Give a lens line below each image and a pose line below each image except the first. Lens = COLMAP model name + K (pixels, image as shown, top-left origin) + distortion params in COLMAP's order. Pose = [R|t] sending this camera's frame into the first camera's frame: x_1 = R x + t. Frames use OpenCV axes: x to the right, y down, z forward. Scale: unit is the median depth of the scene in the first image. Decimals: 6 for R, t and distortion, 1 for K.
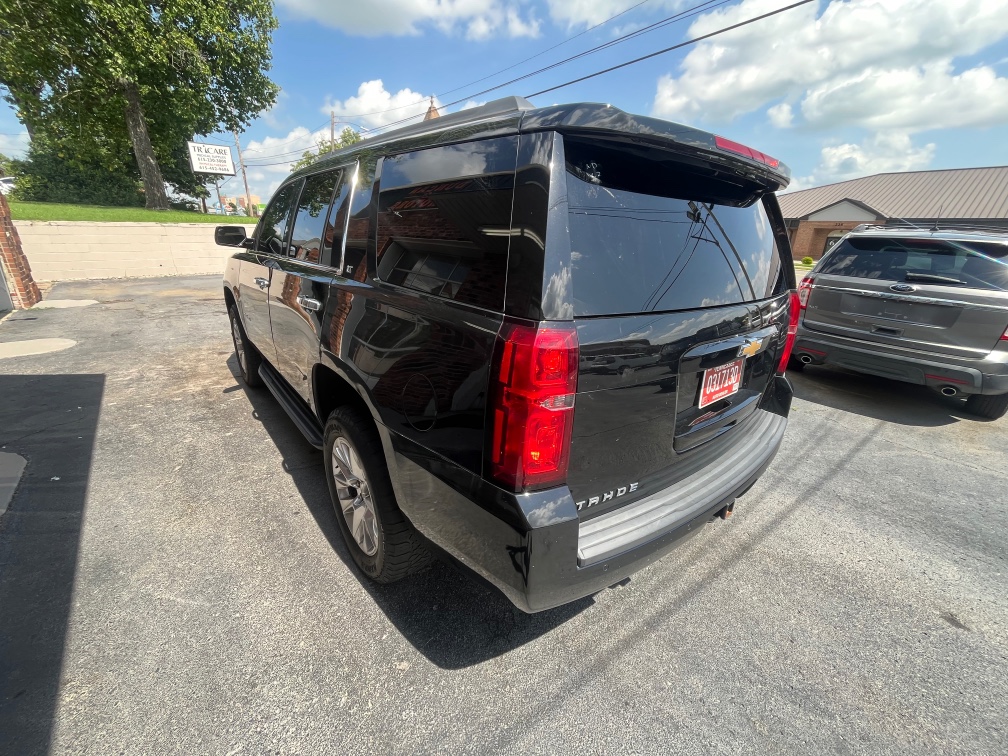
lens RADIAL K [[414.6, 0, 504.0], [0, 414.6, 378.0], [0, 0, 1]] dist [-0.001818, 0.000075]
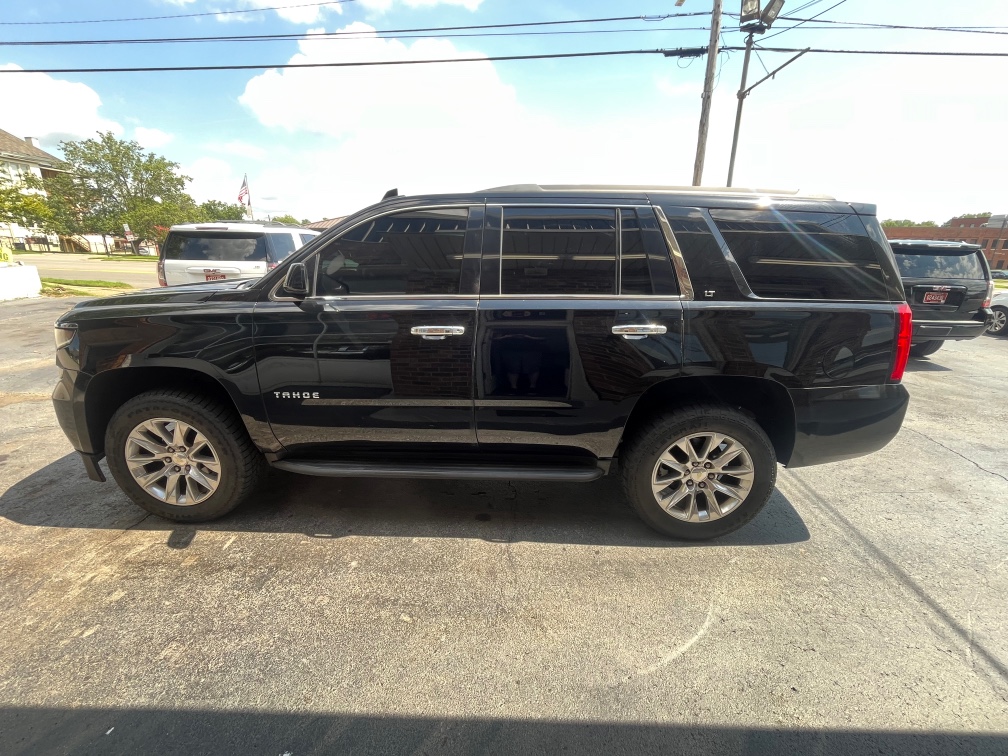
lens RADIAL K [[450.0, 0, 504.0], [0, 450.0, 378.0], [0, 0, 1]] dist [-0.001106, -0.006867]
pose [[0.648743, -0.233280, 0.724371, -1.114625], [0.261597, 0.962213, 0.075591, -0.171278], [-0.714633, 0.140454, 0.685254, 0.327989]]
